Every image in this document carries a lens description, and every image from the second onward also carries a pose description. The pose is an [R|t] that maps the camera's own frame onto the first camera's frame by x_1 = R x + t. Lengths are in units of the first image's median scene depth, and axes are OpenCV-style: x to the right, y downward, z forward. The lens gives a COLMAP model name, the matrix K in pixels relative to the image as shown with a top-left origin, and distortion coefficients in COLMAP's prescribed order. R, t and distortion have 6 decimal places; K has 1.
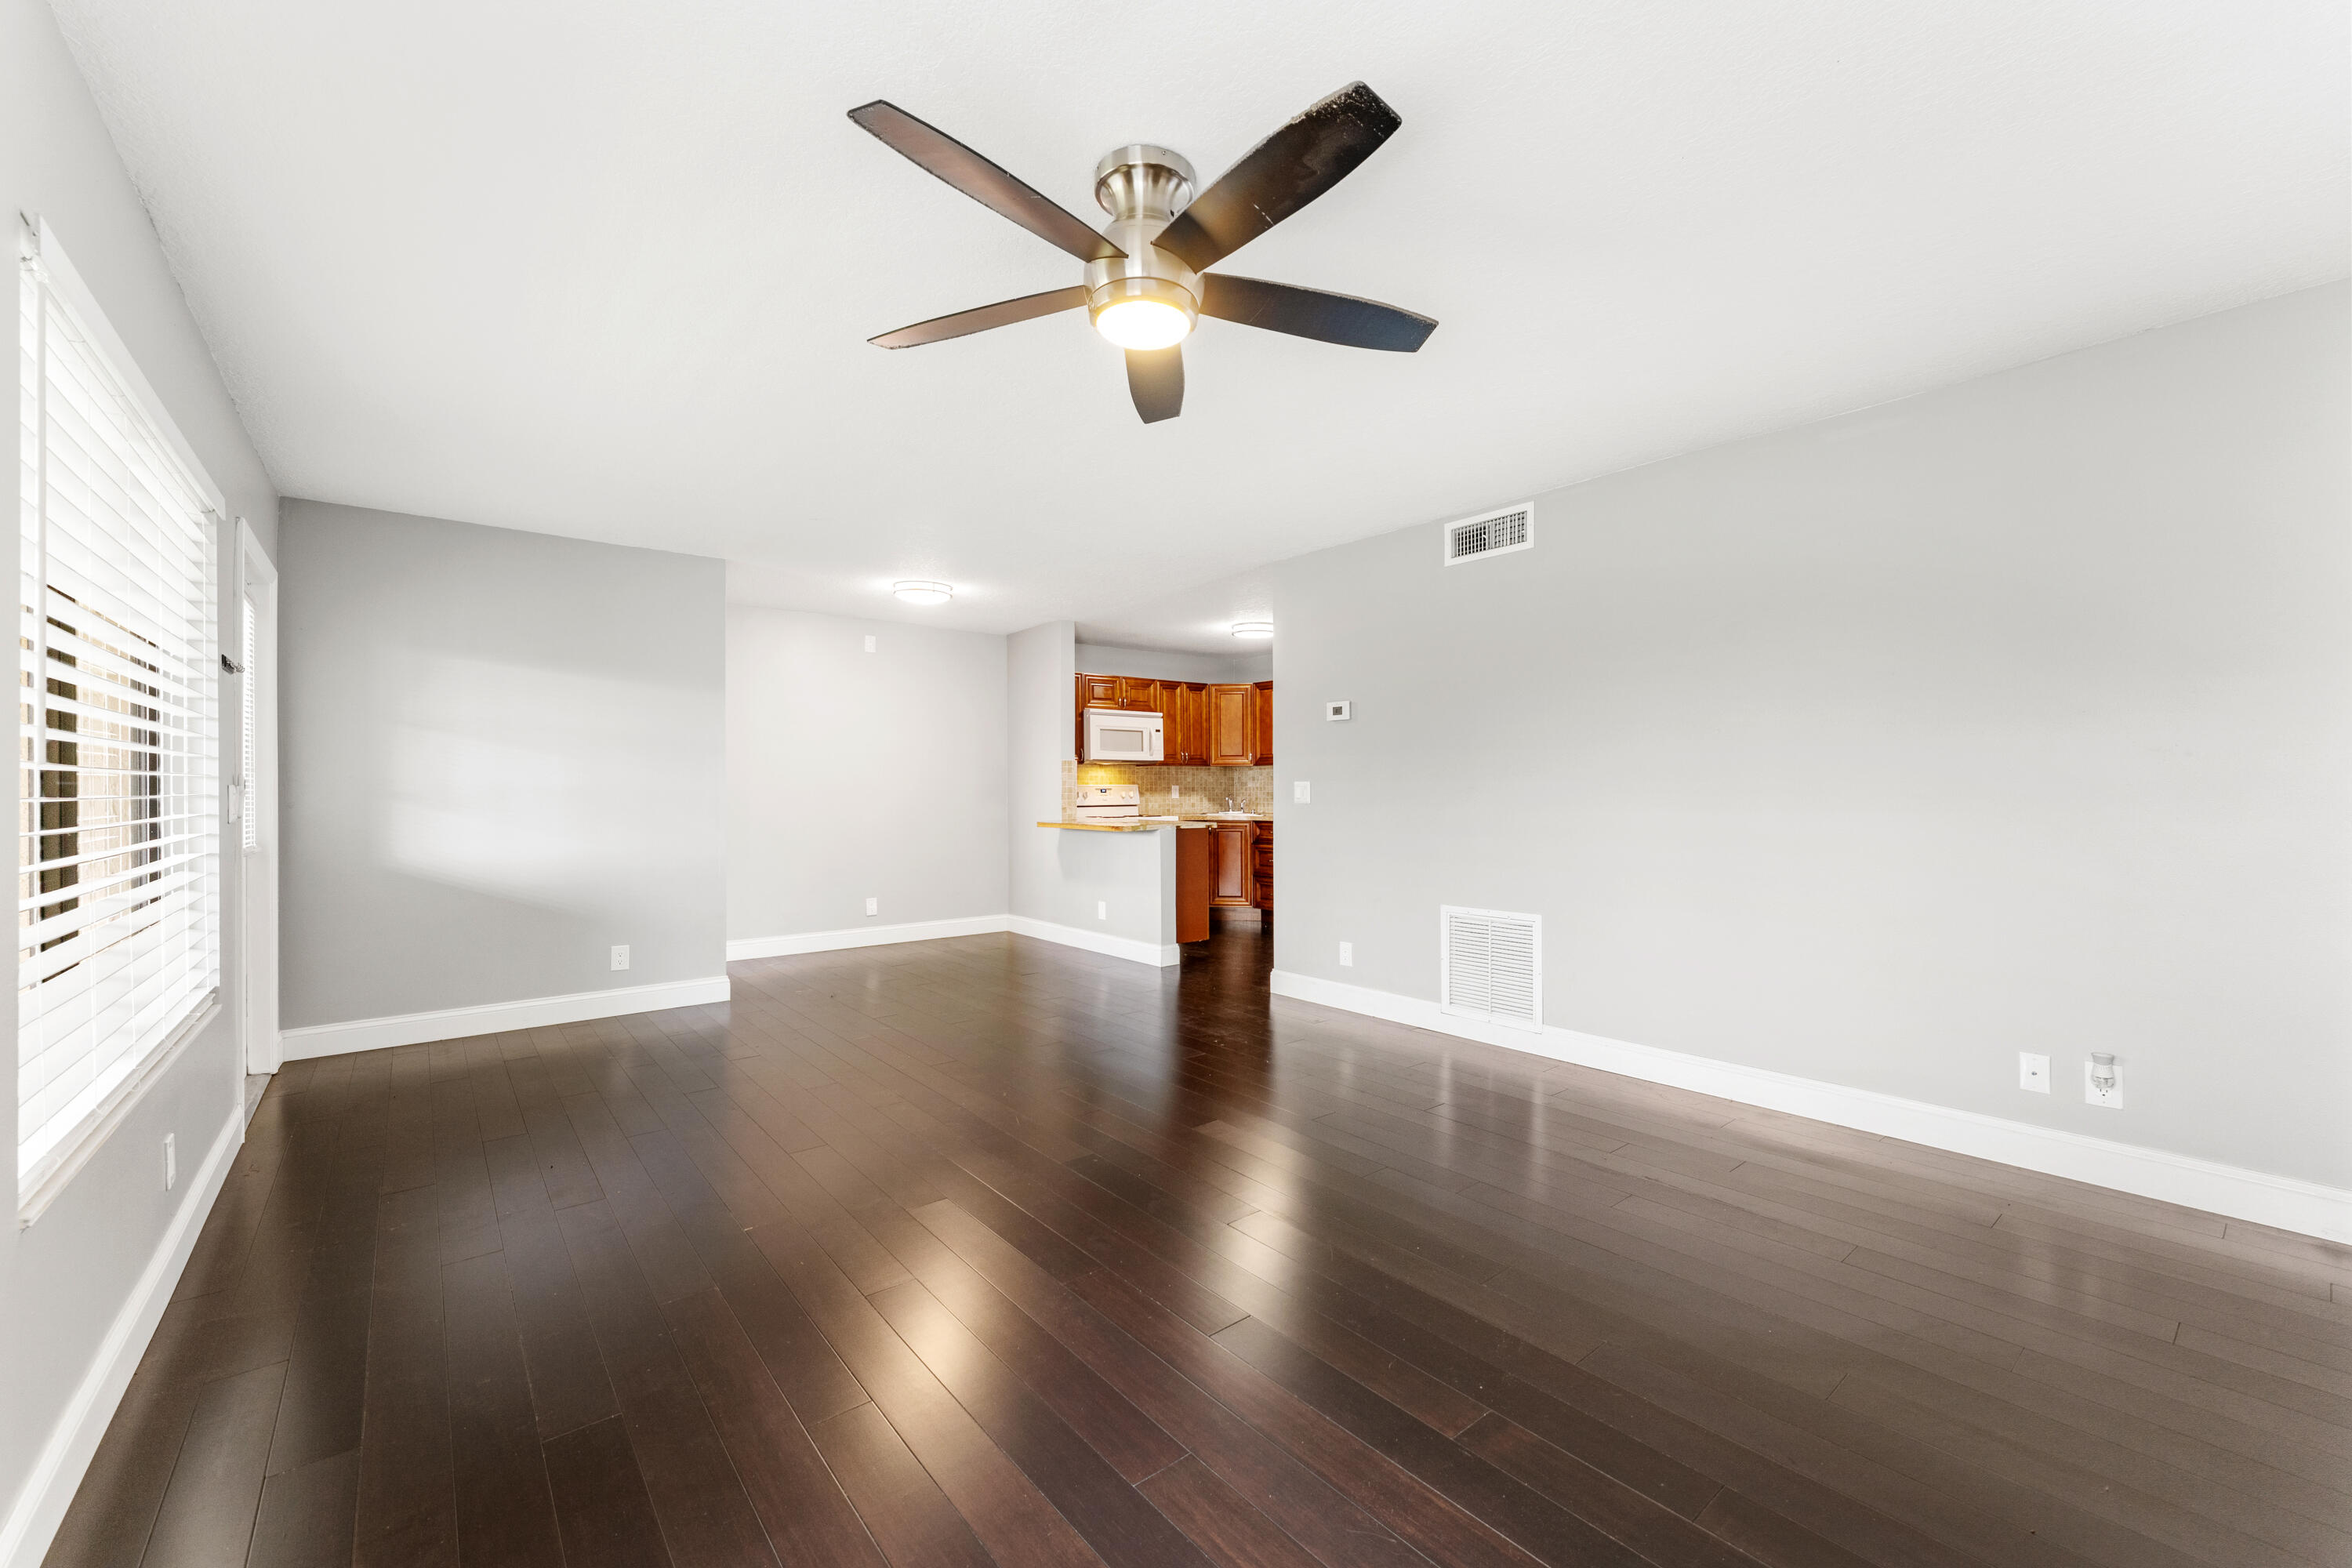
lens RADIAL K [[951.8, 0, 1182.8], [0, 951.8, 782.4], [0, 0, 1]] dist [0.001972, -0.000817]
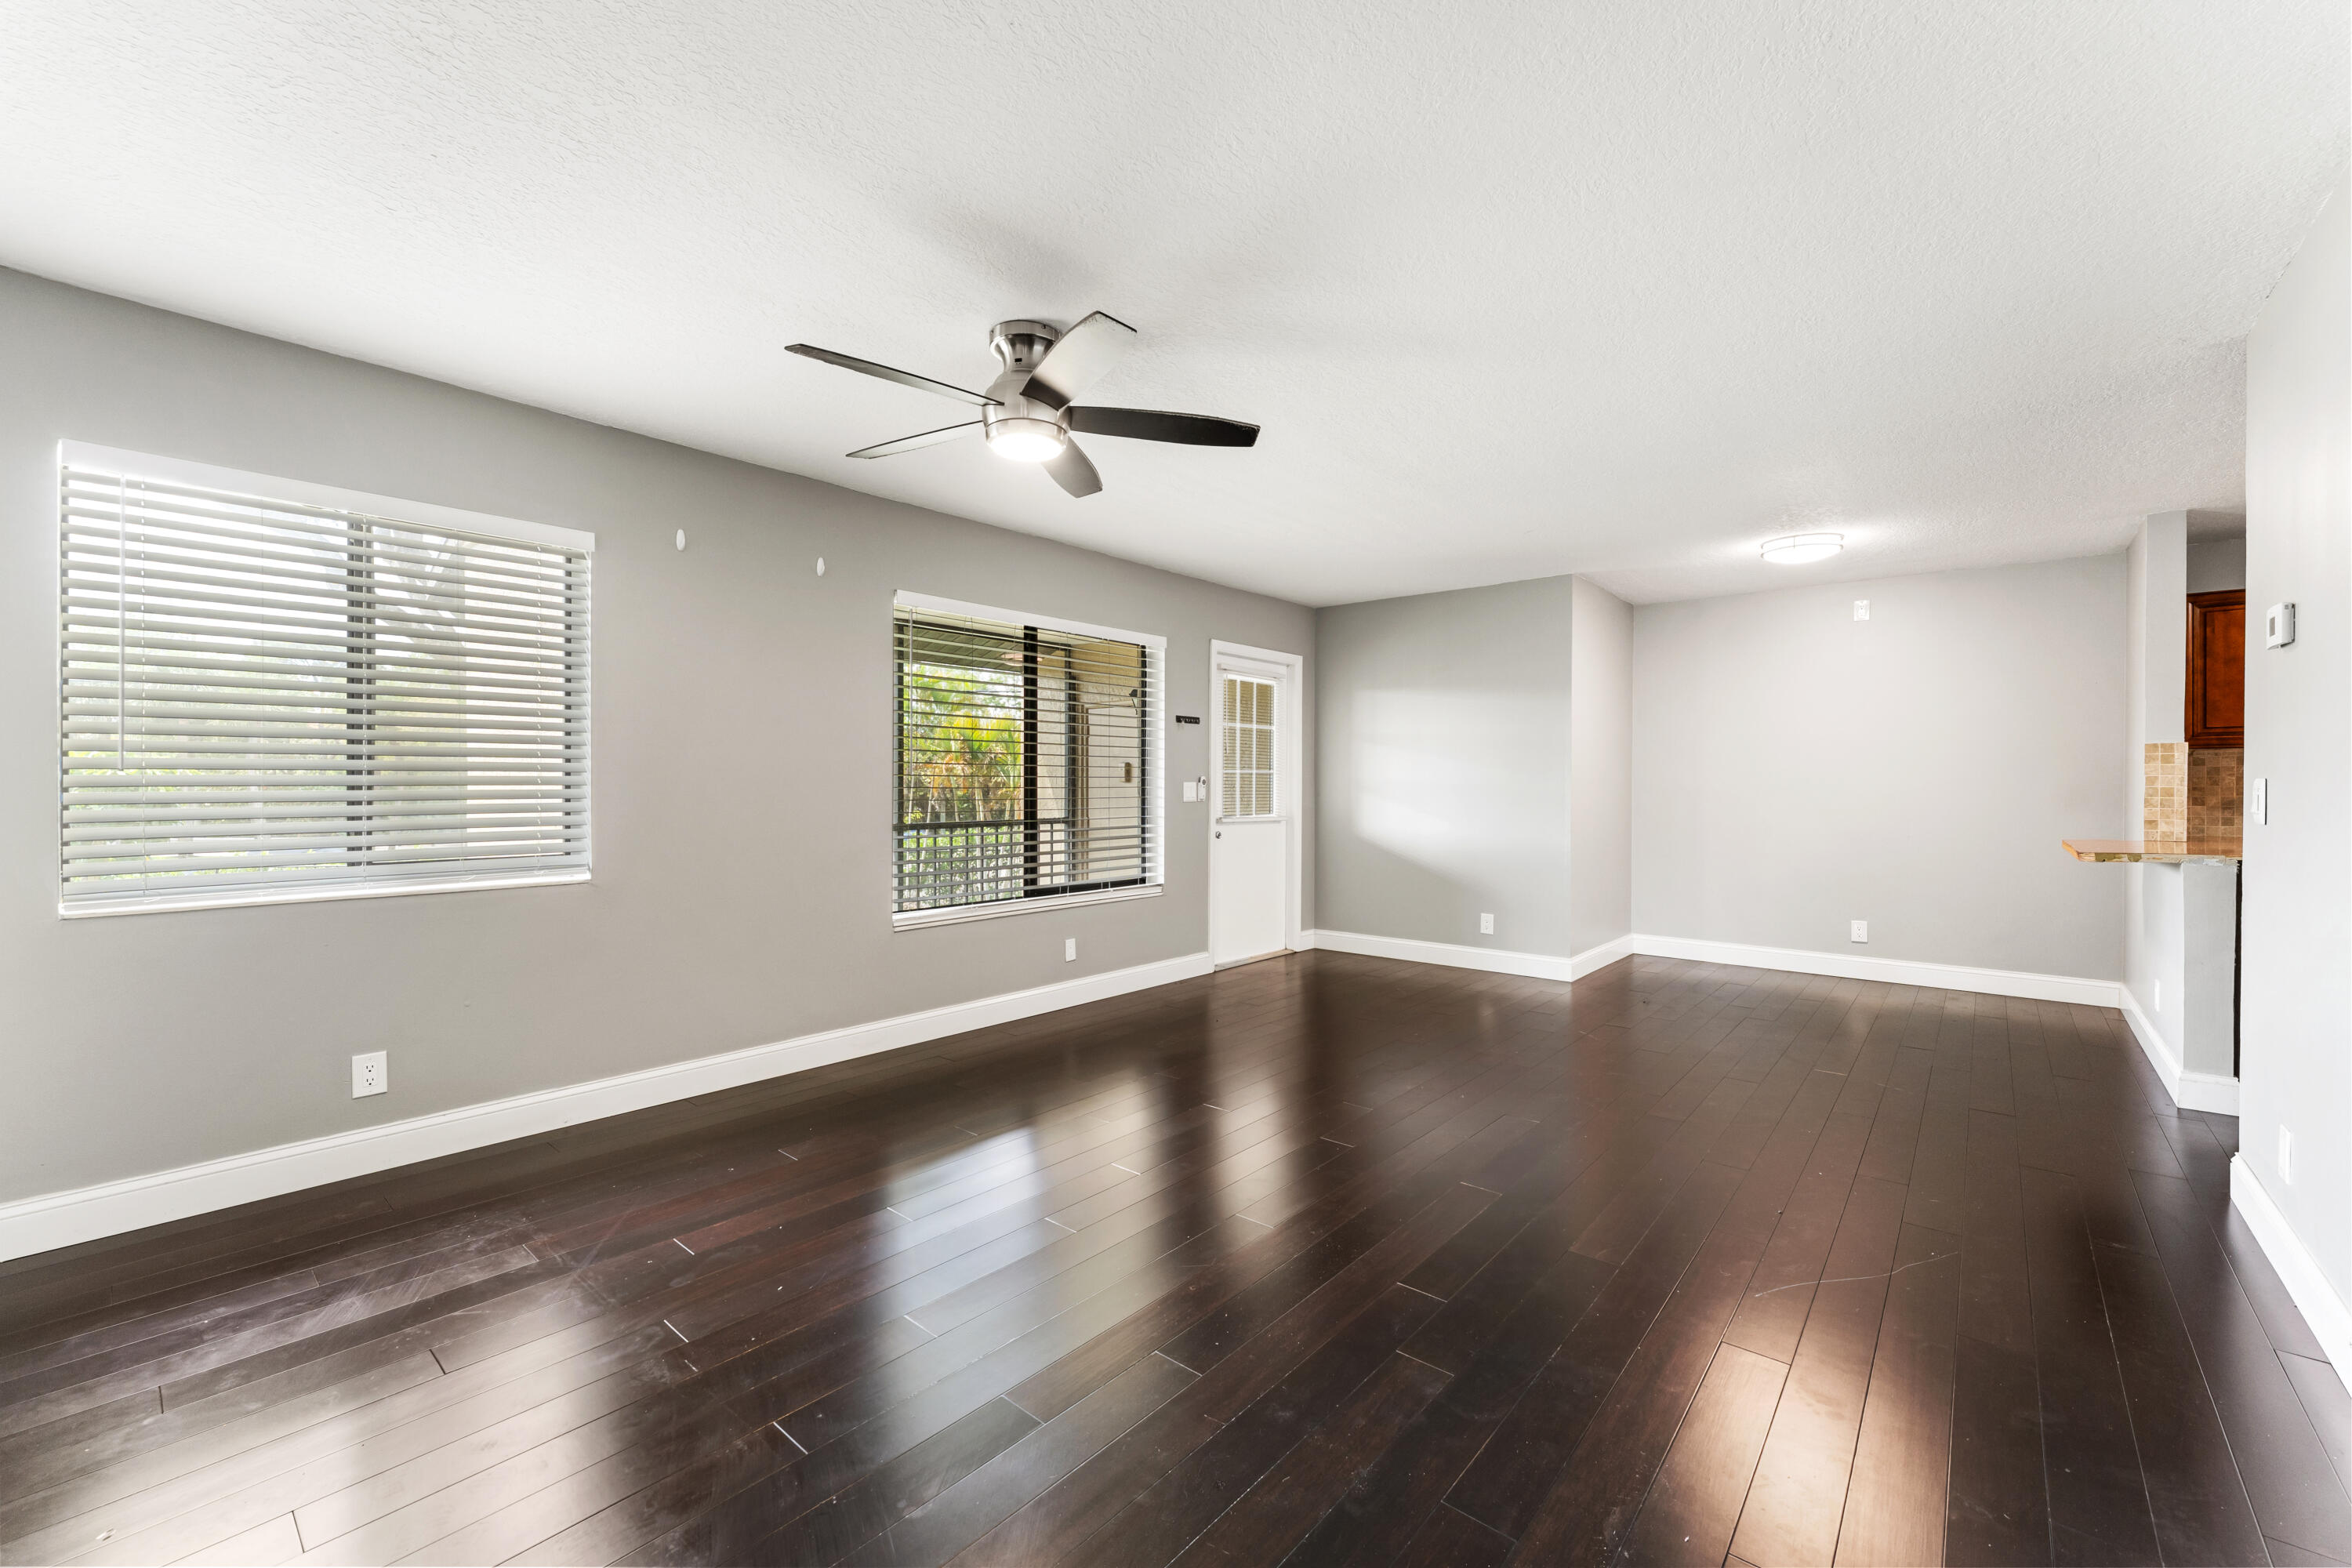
lens RADIAL K [[951.8, 0, 1166.3], [0, 951.8, 781.7], [0, 0, 1]] dist [0.001972, -0.000817]
pose [[0.161820, 0.003596, -0.986814, 0.328996], [0.001518, 0.999991, 0.003893, -0.001553], [0.986819, -0.002128, 0.161813, 0.243042]]
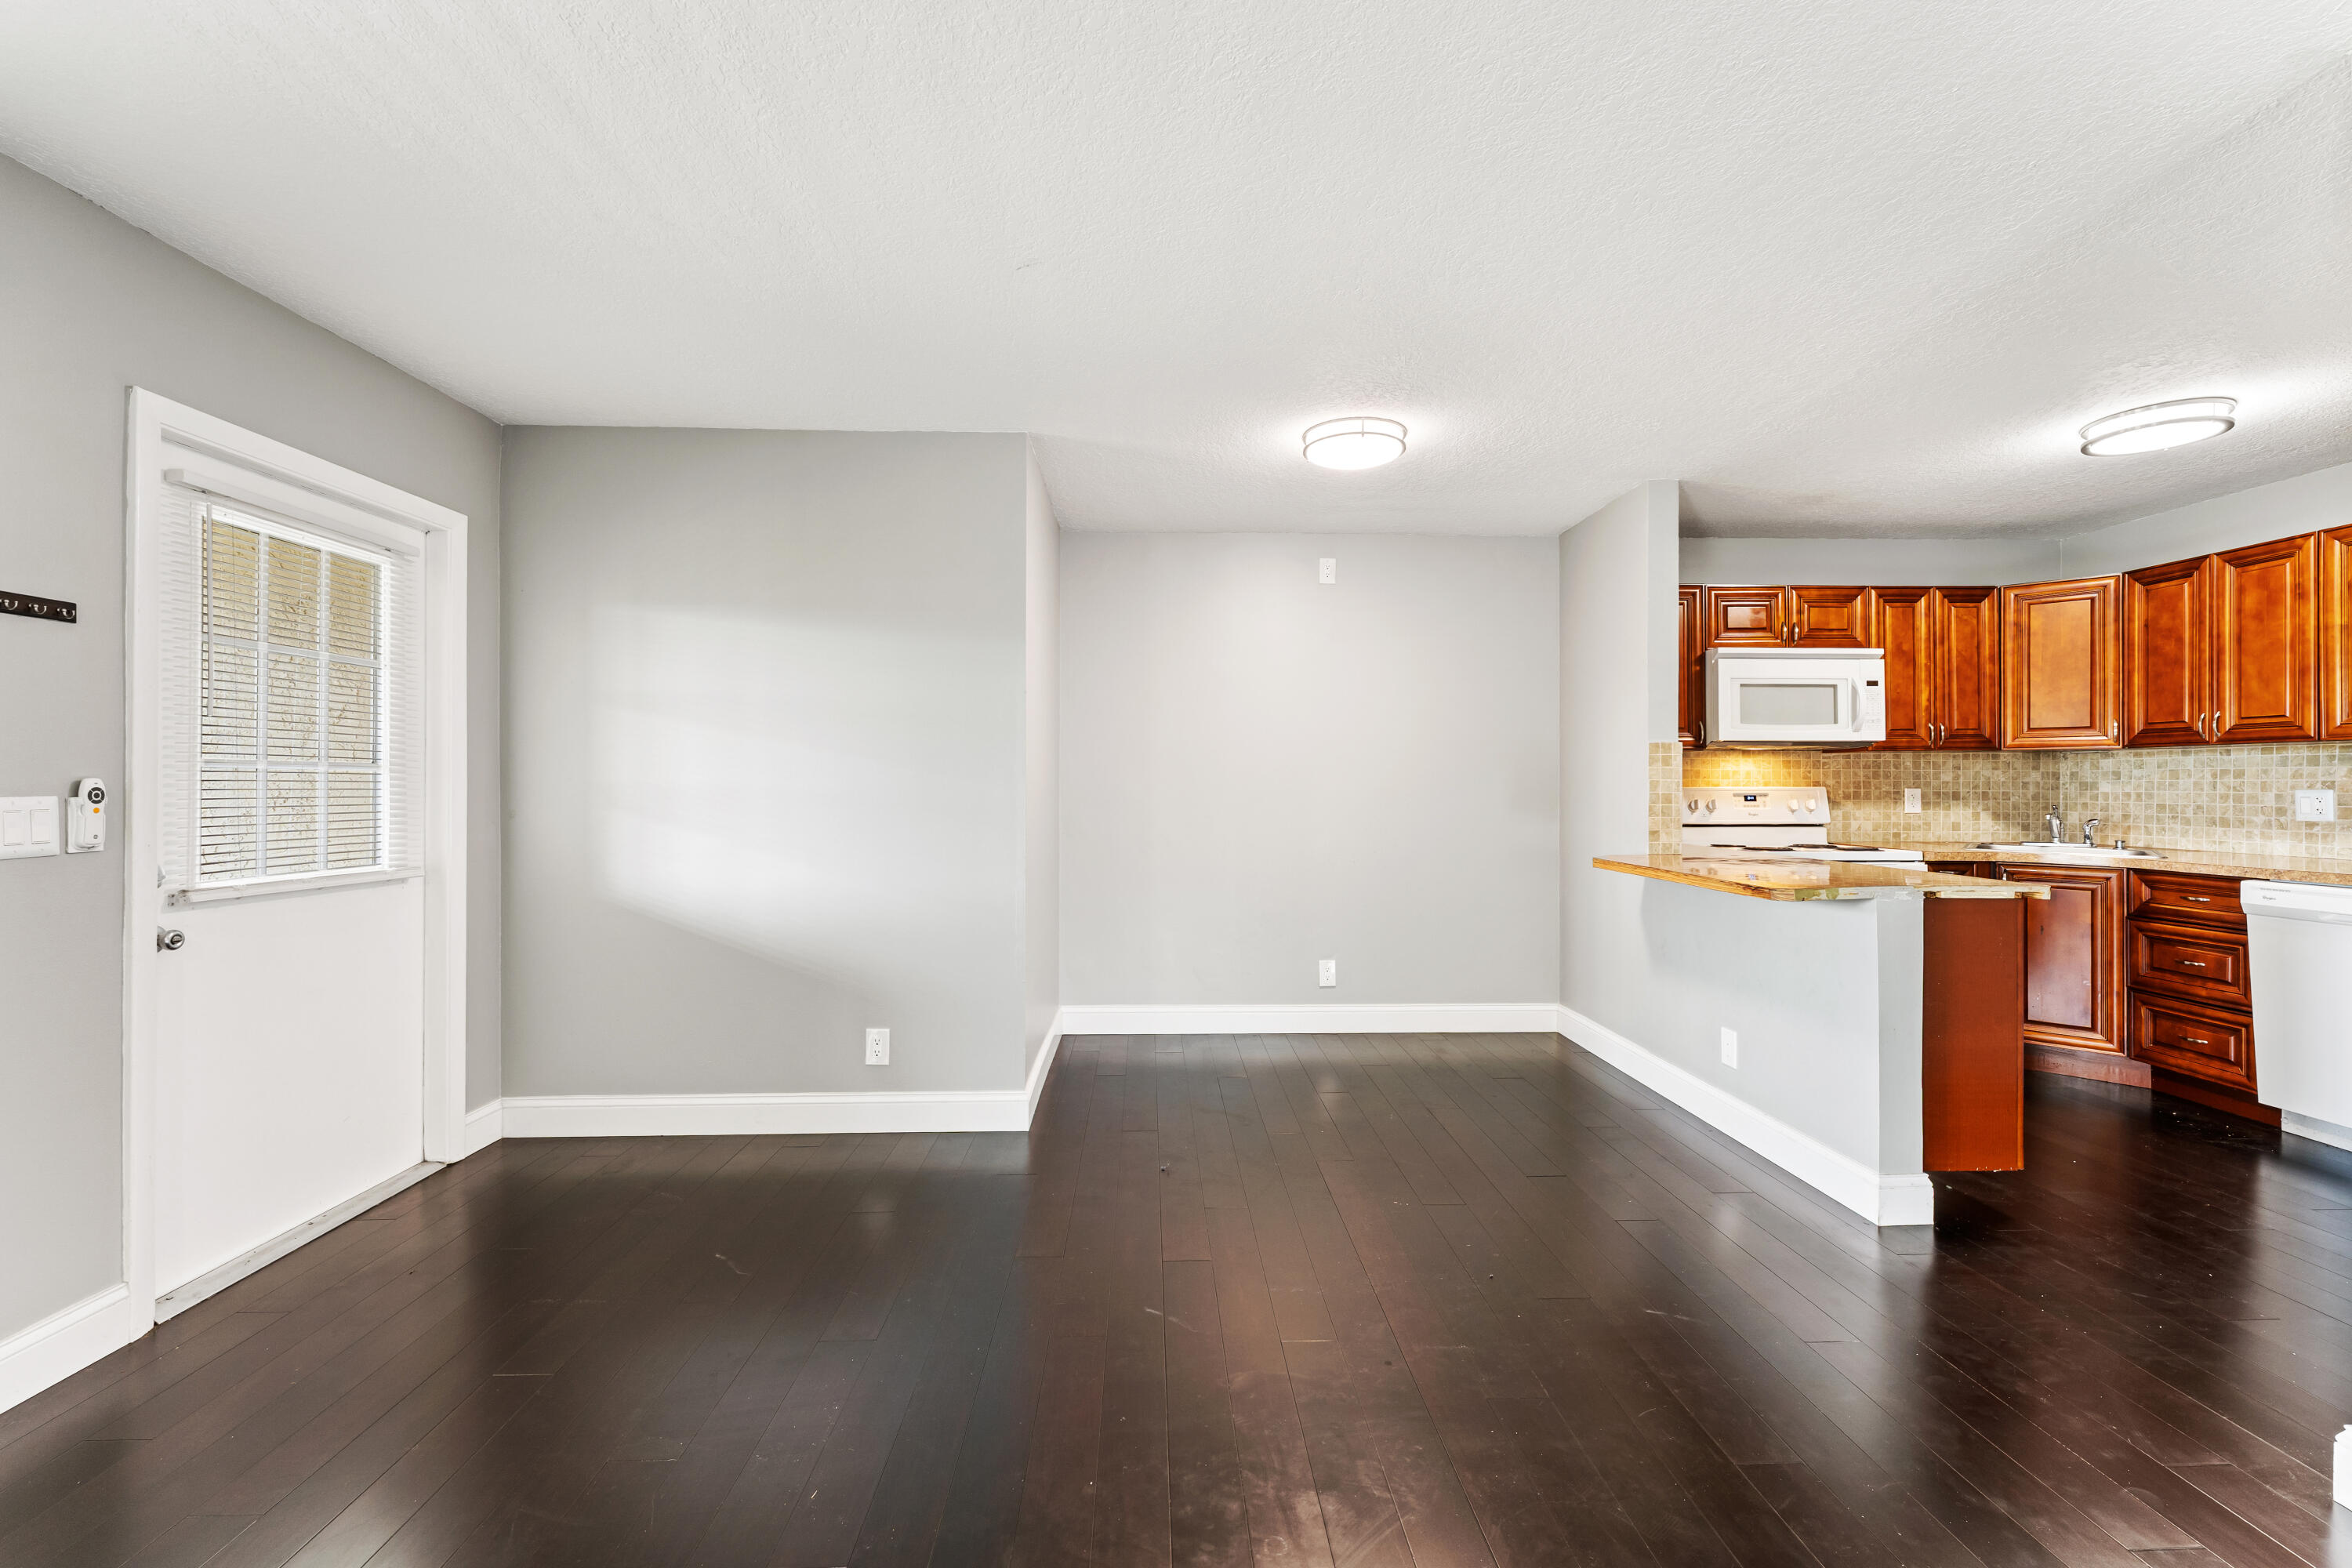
lens RADIAL K [[951.8, 0, 1181.8], [0, 951.8, 779.5], [0, 0, 1]] dist [0.001972, -0.000817]
pose [[0.793805, 0.002948, -0.608166, -0.009078], [-0.000853, 0.999993, 0.003733, -0.003649], [0.608172, -0.002444, 0.793801, 0.364446]]
